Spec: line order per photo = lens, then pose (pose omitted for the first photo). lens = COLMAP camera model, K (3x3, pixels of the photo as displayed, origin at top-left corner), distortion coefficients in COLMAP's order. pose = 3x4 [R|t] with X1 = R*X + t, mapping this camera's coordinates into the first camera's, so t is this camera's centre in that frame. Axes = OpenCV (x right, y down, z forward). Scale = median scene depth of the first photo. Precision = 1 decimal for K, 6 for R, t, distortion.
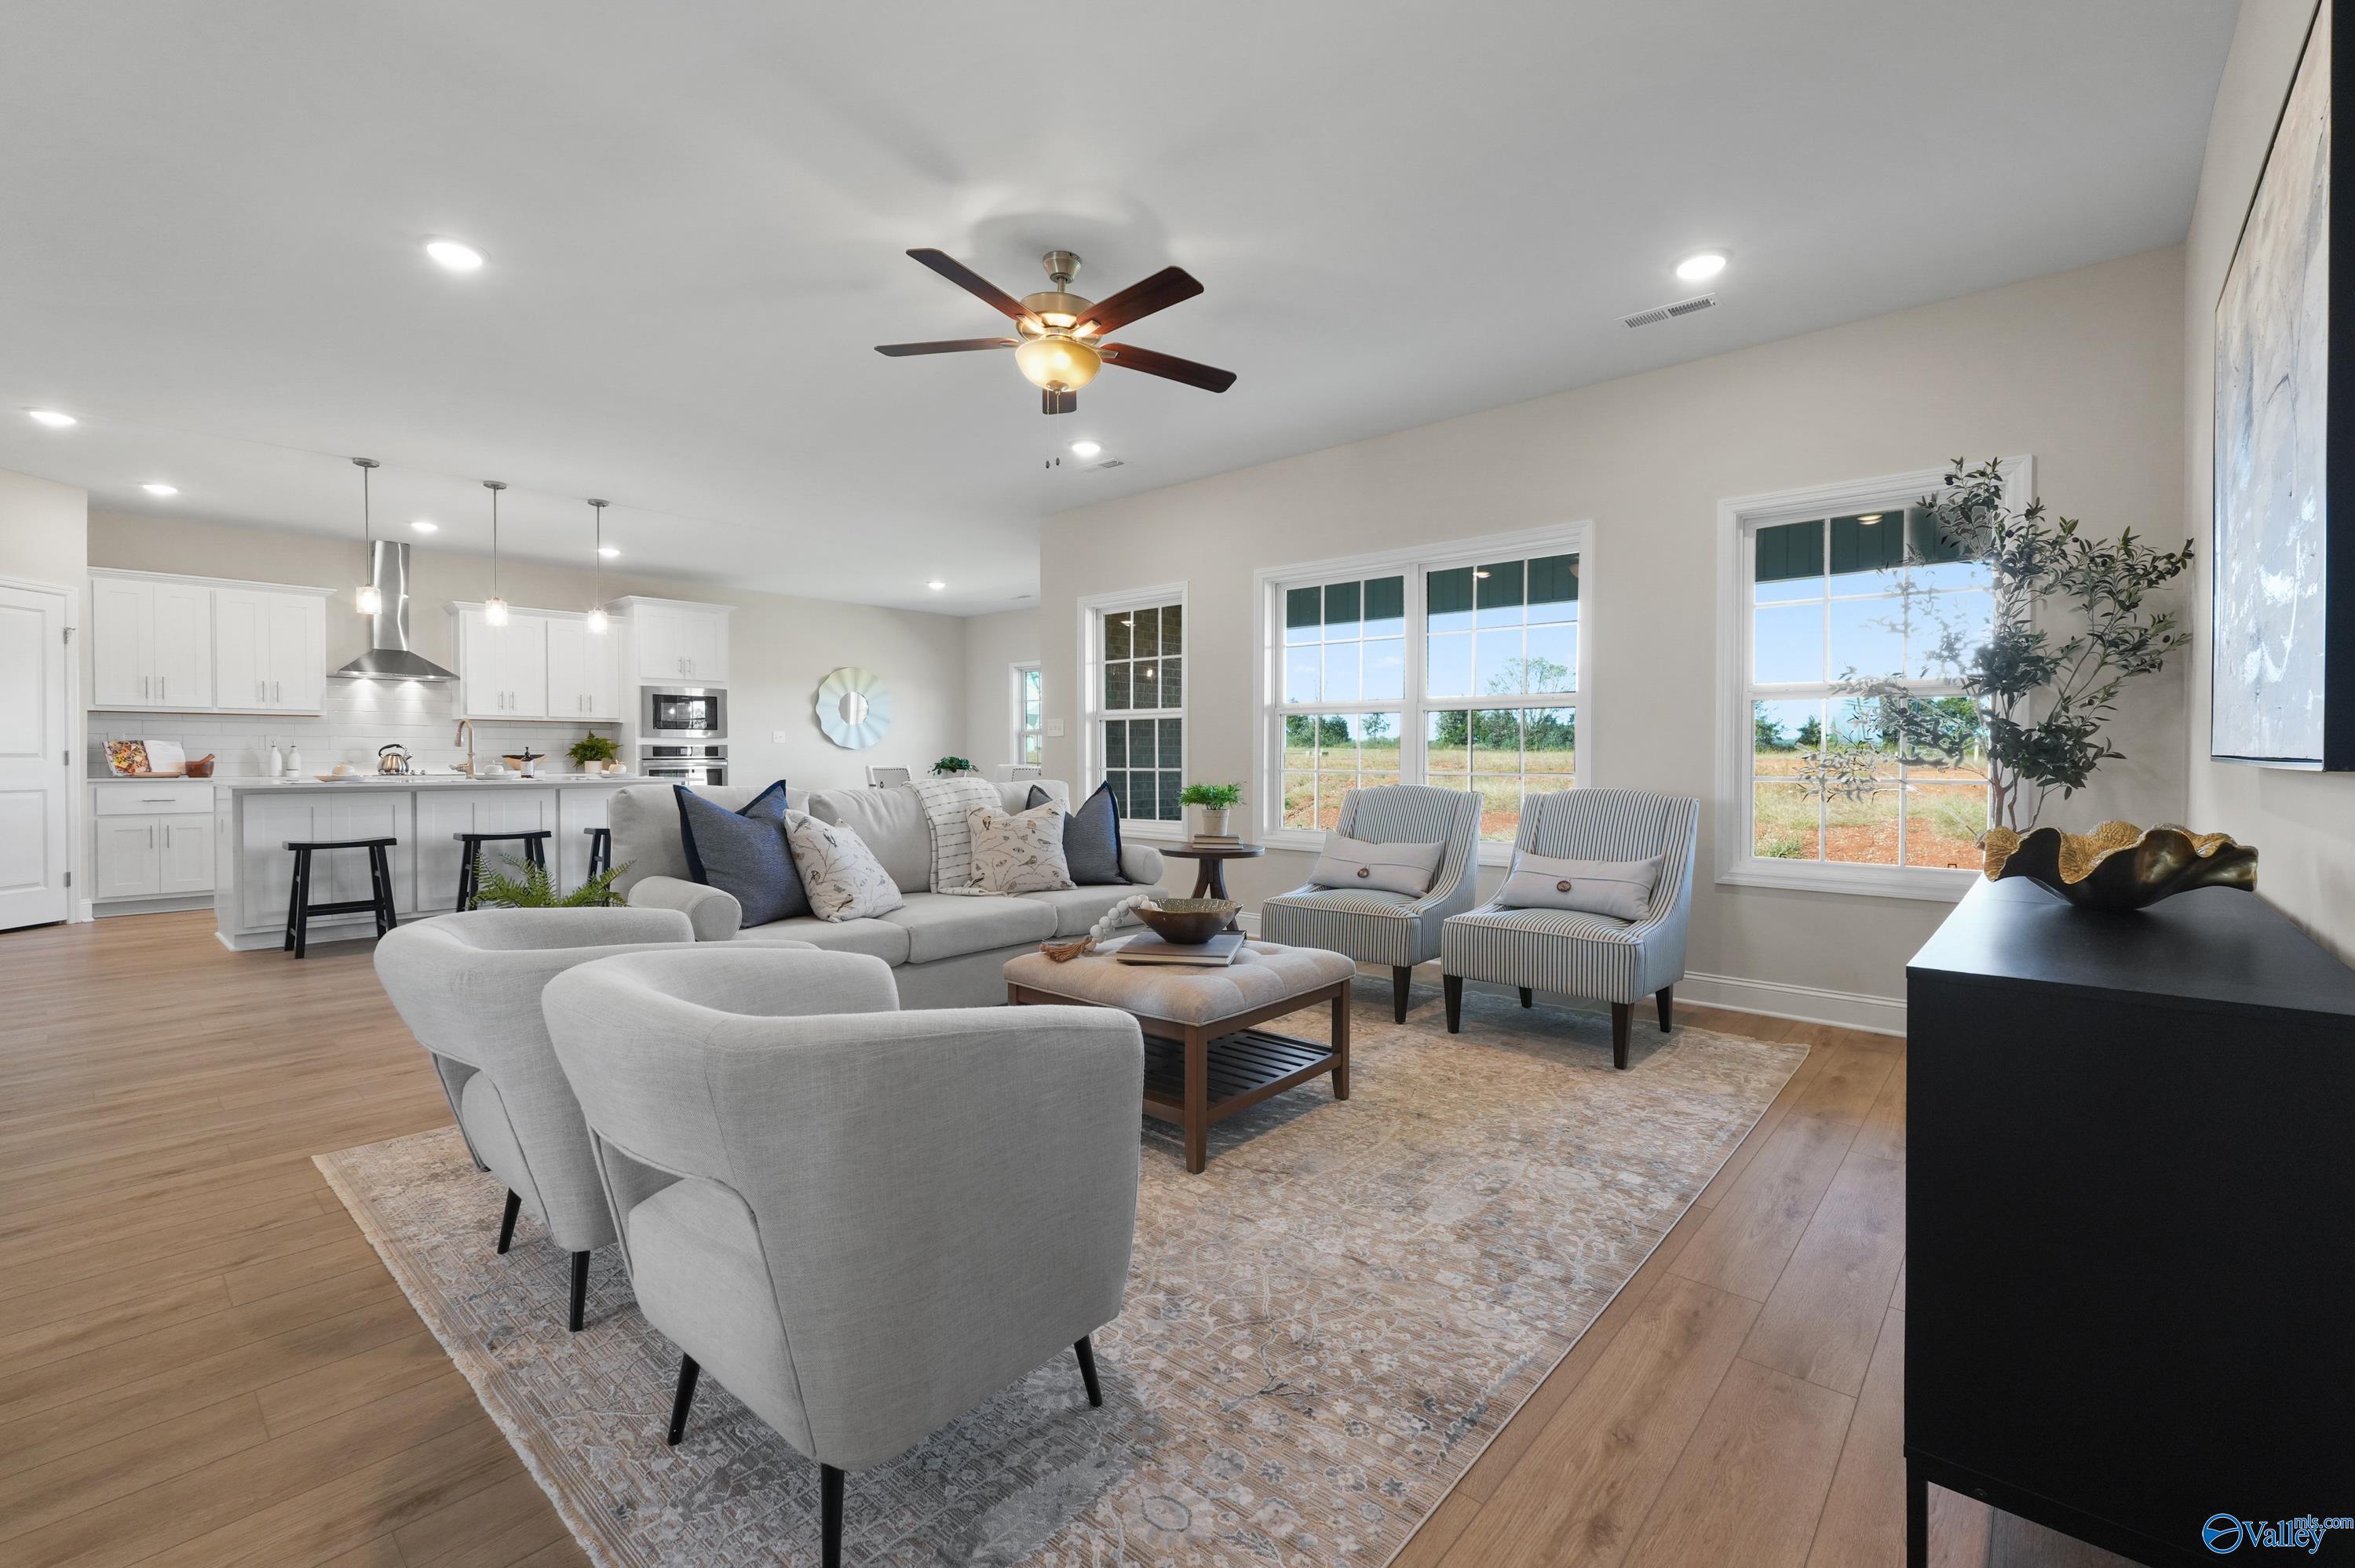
lens RADIAL K [[998.7, 0, 1220.4], [0, 998.7, 767.7], [0, 0, 1]] dist [-0.012298, 0.000235]
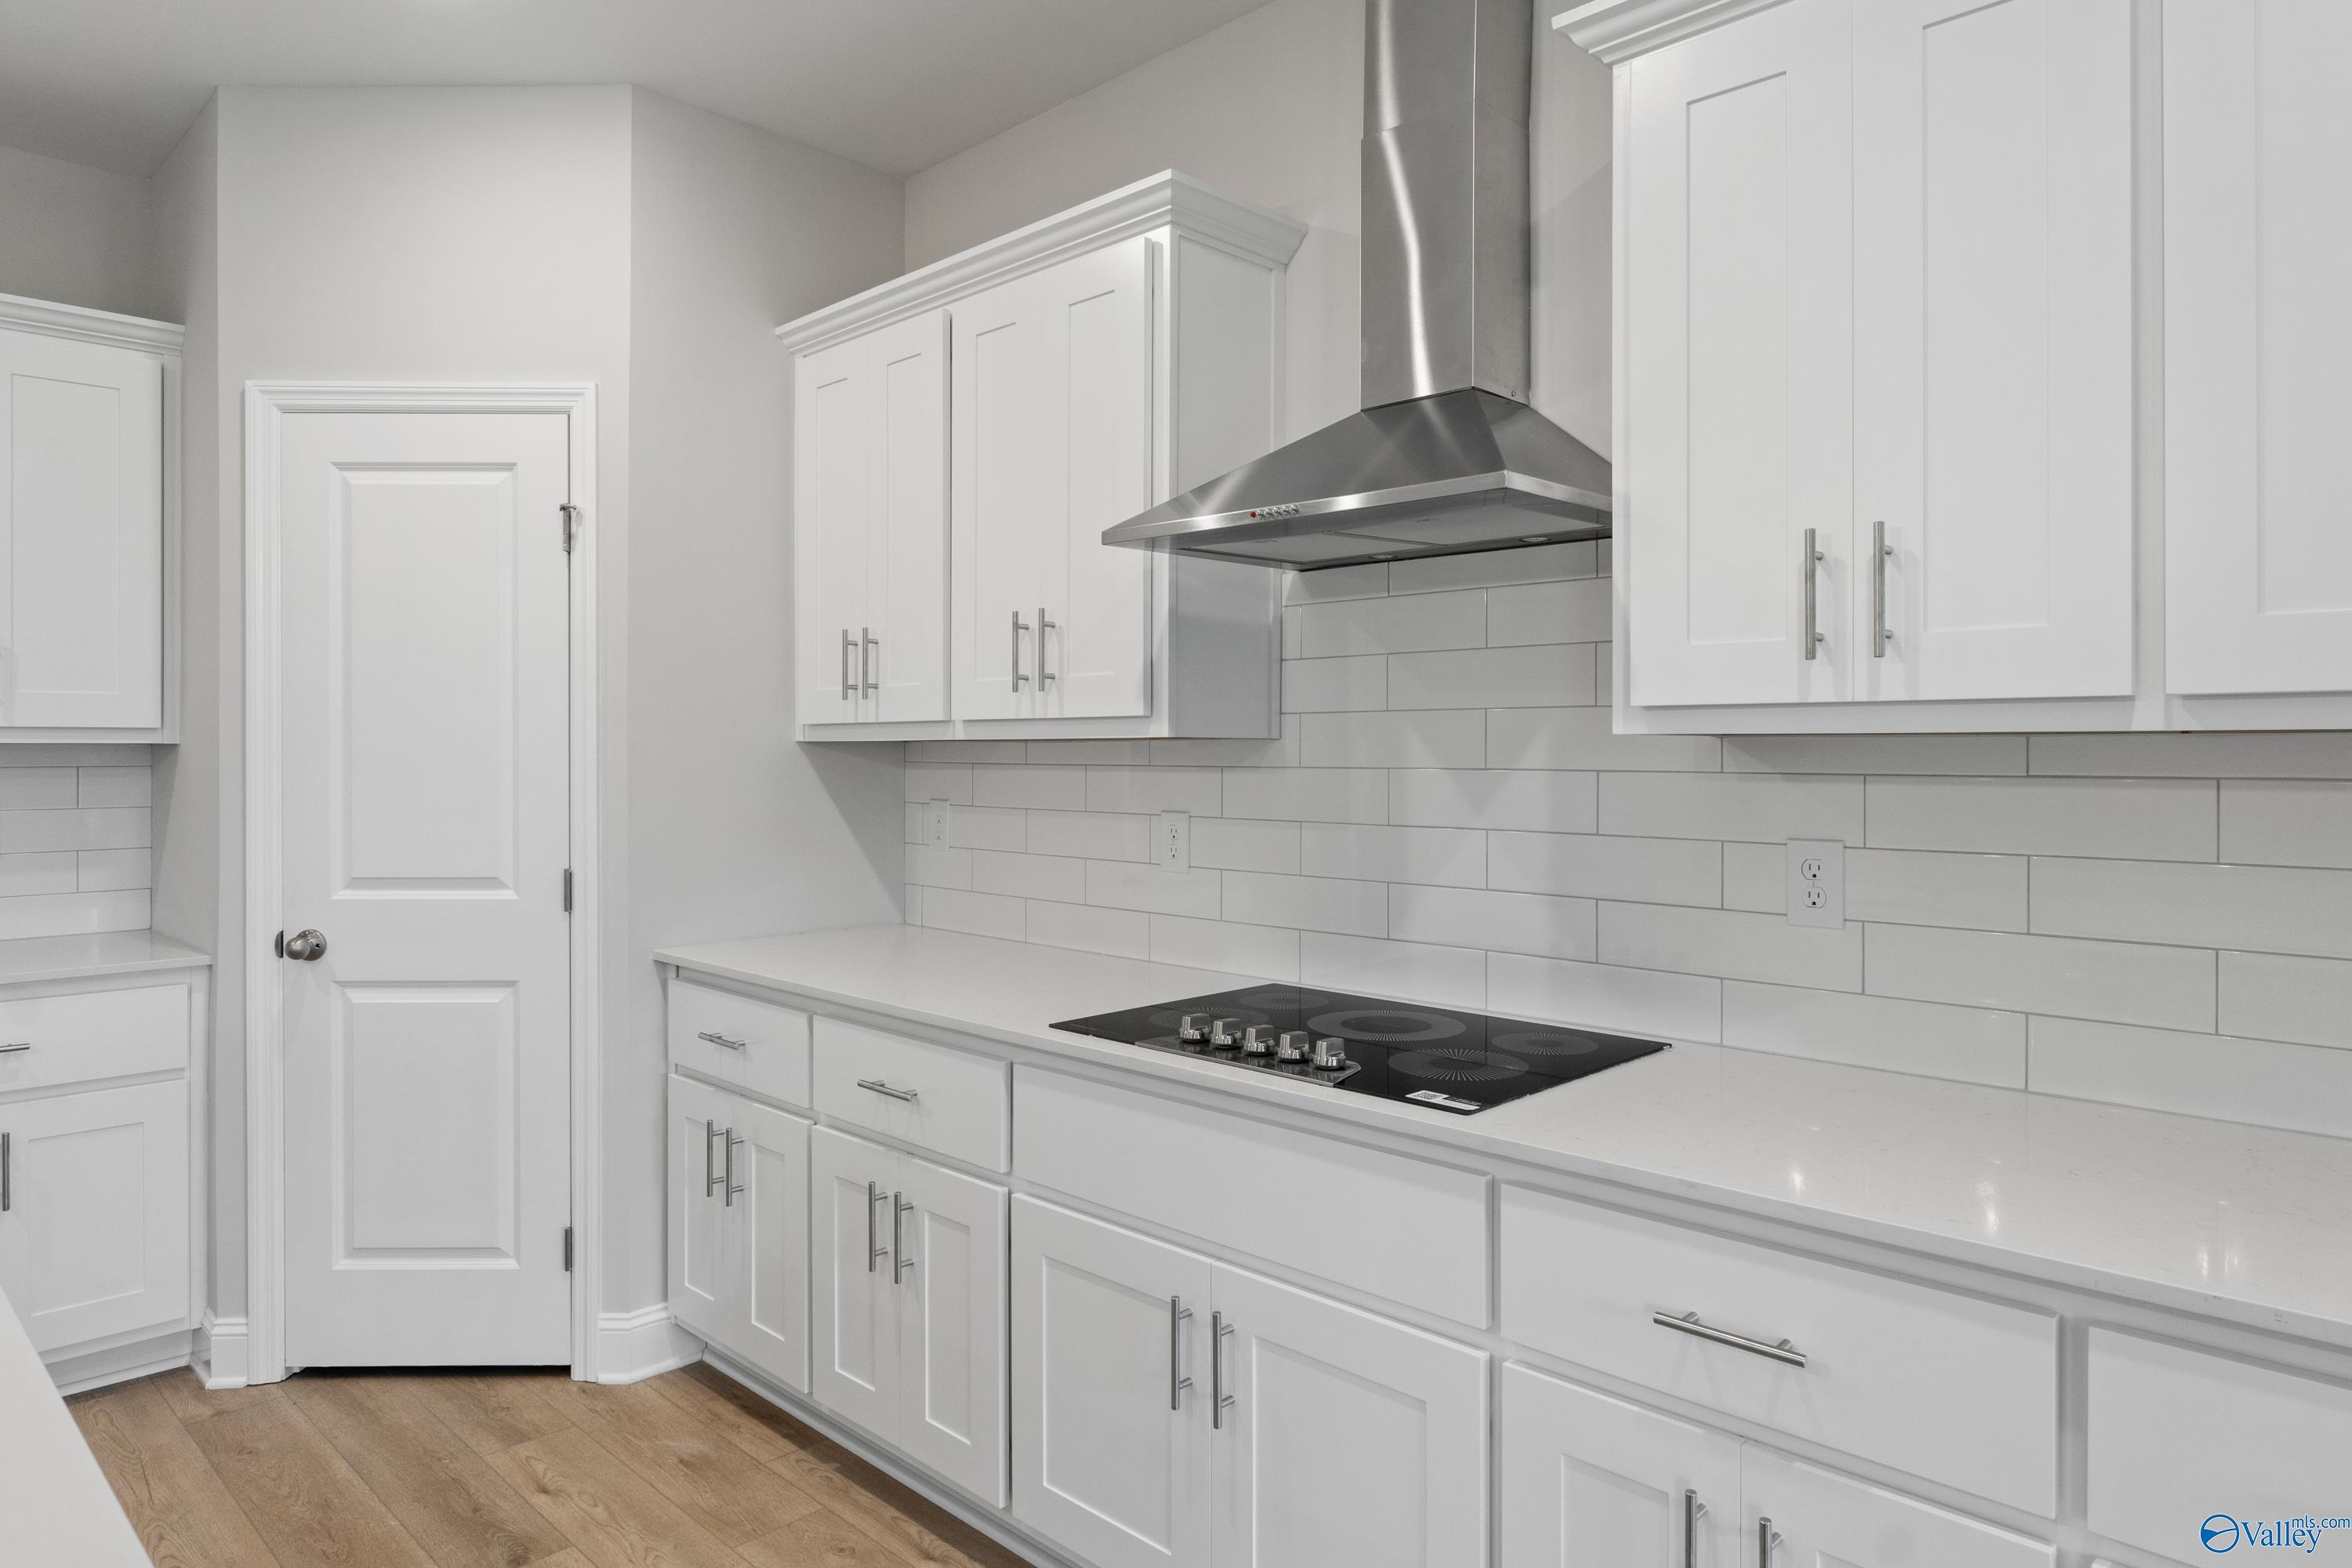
lens RADIAL K [[1424.2, 0, 1198.1], [0, 1424.2, 745.4], [0, 0, 1]] dist [-0.006807, 0.002623]
pose [[-0.066896, -0.001622, -0.997759, -0.542330], [-0.010025, 0.999949, -0.000953, -0.047756], [0.997710, 0.009939, -0.066909, 0.971579]]
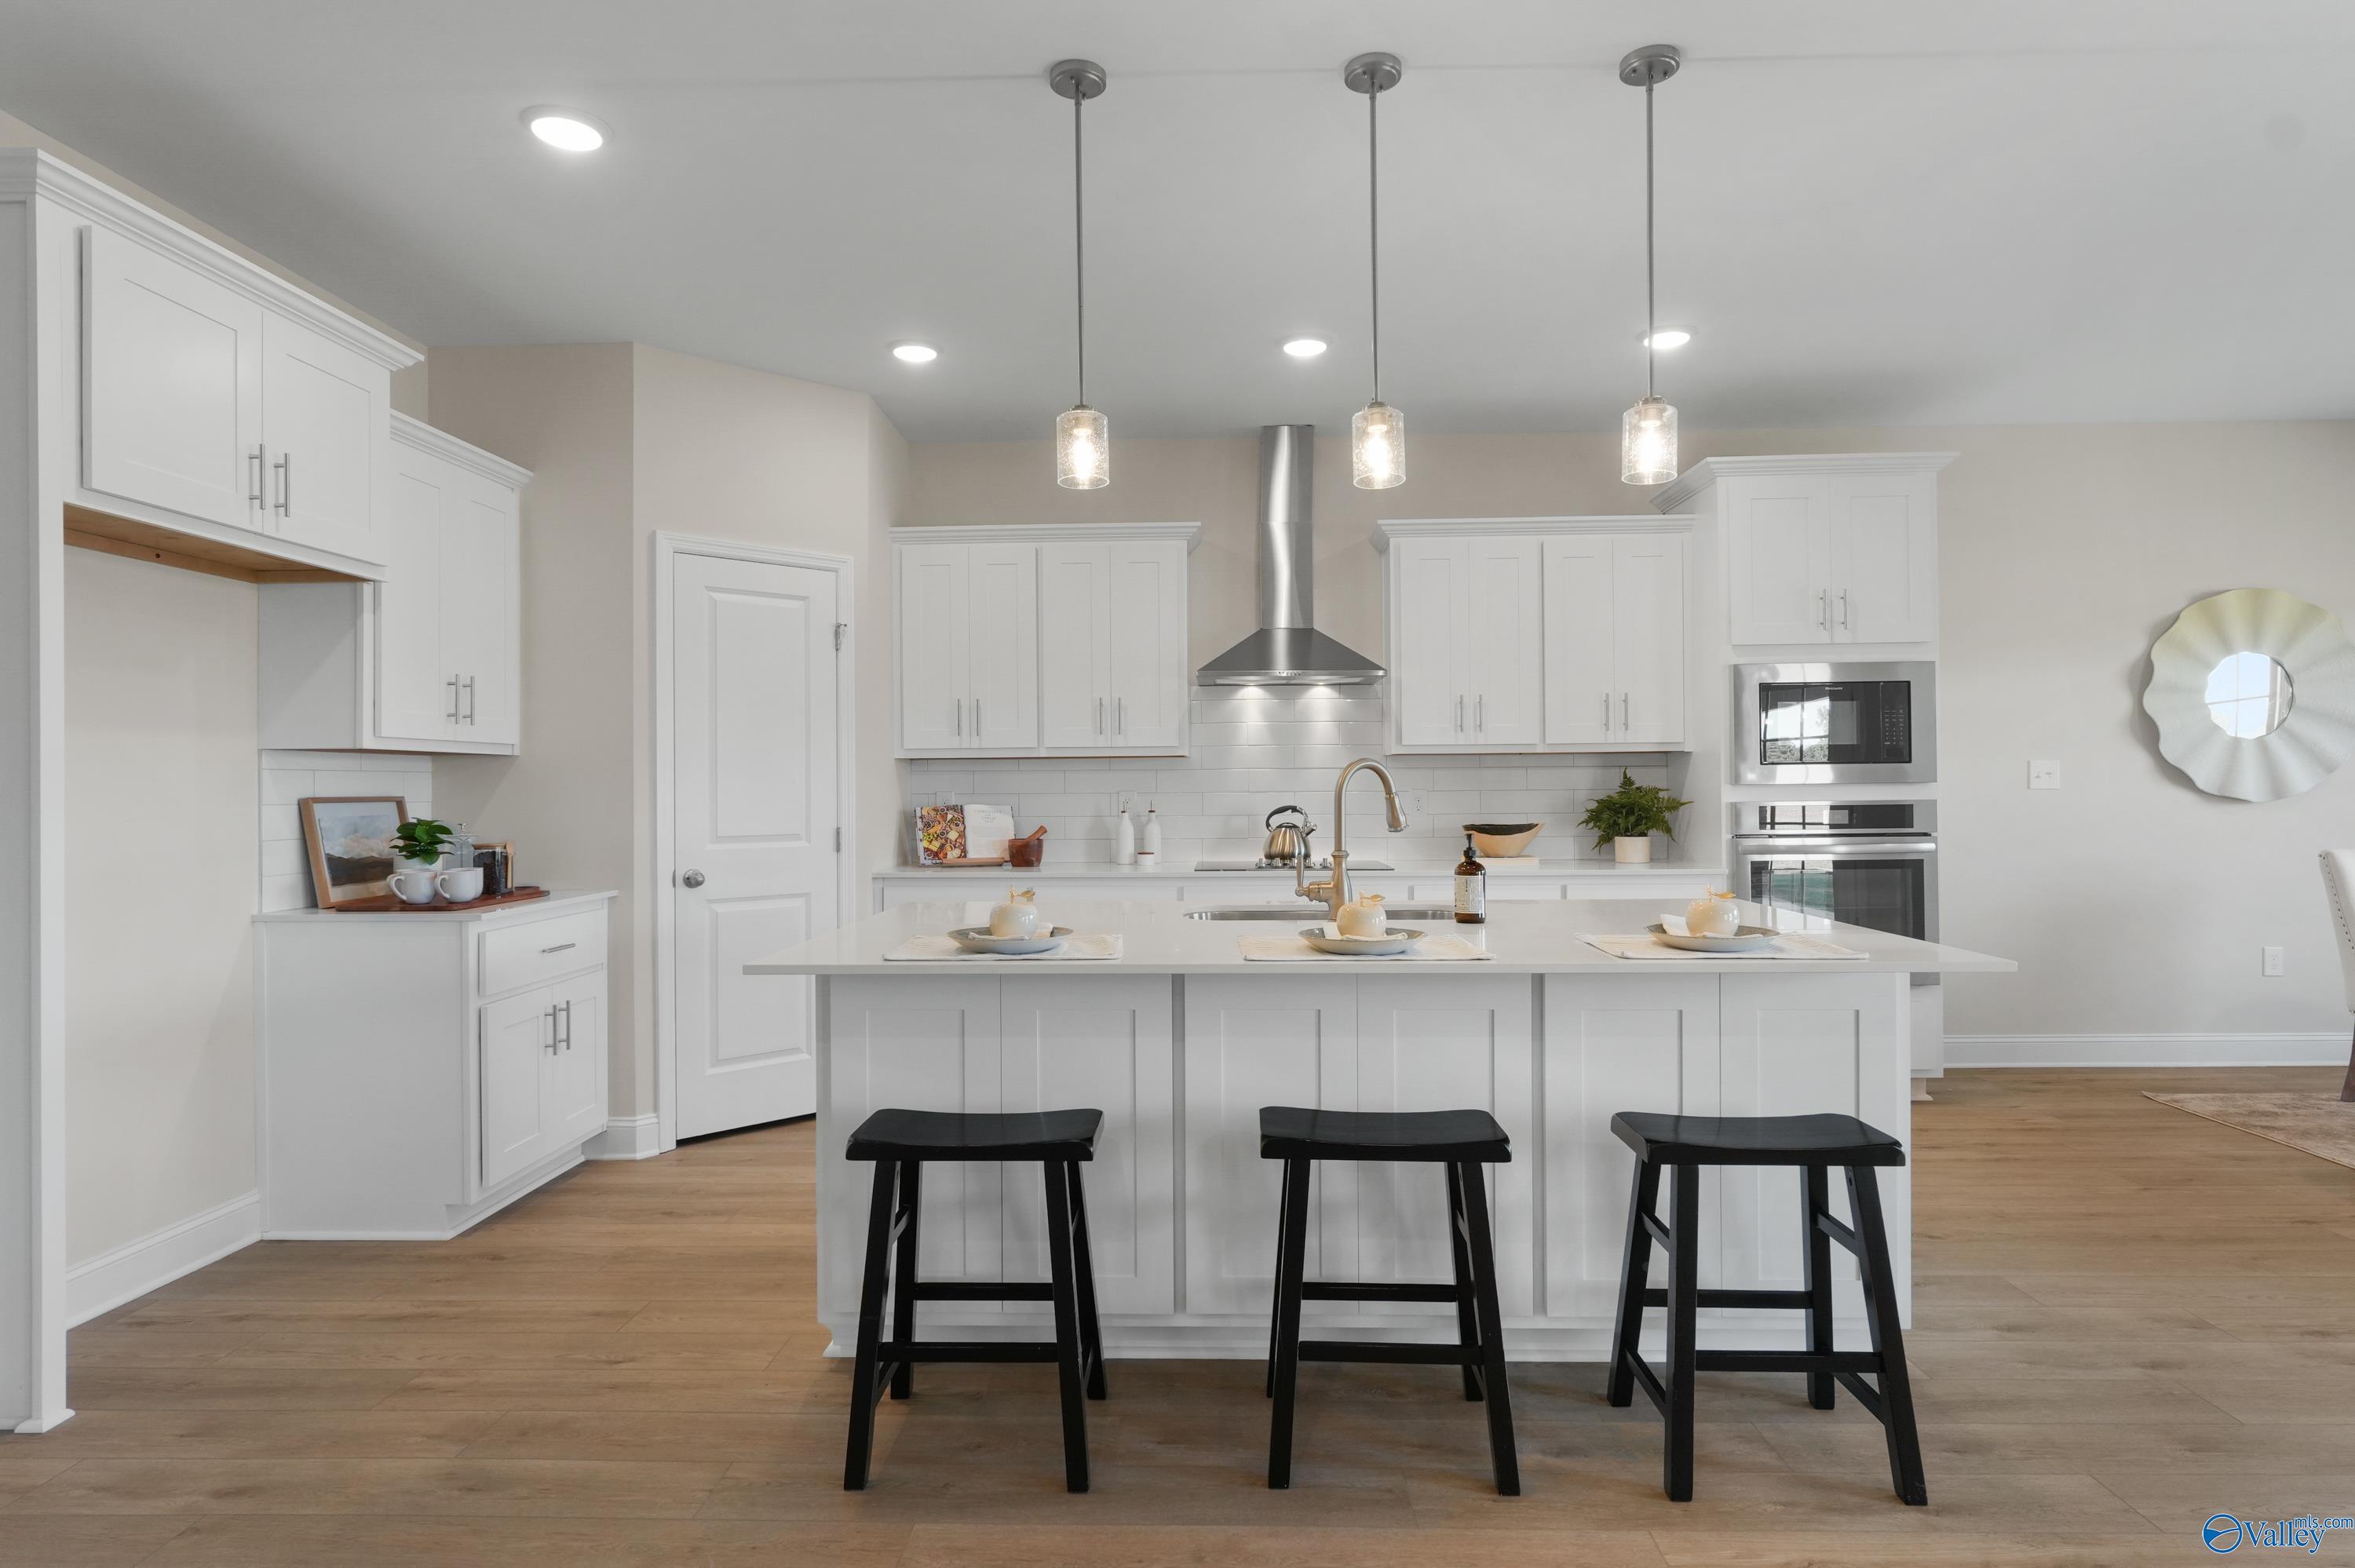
lens RADIAL K [[1256.4, 0, 1172.2], [0, 1256.4, 793.0], [0, 0, 1]] dist [0.003708, -0.002379]
pose [[0.614652, -0.001162, -0.788798, -0.340078], [-0.000999, 0.999997, -0.002251, -0.028678], [0.788798, 0.002171, 0.614649, 0.533652]]
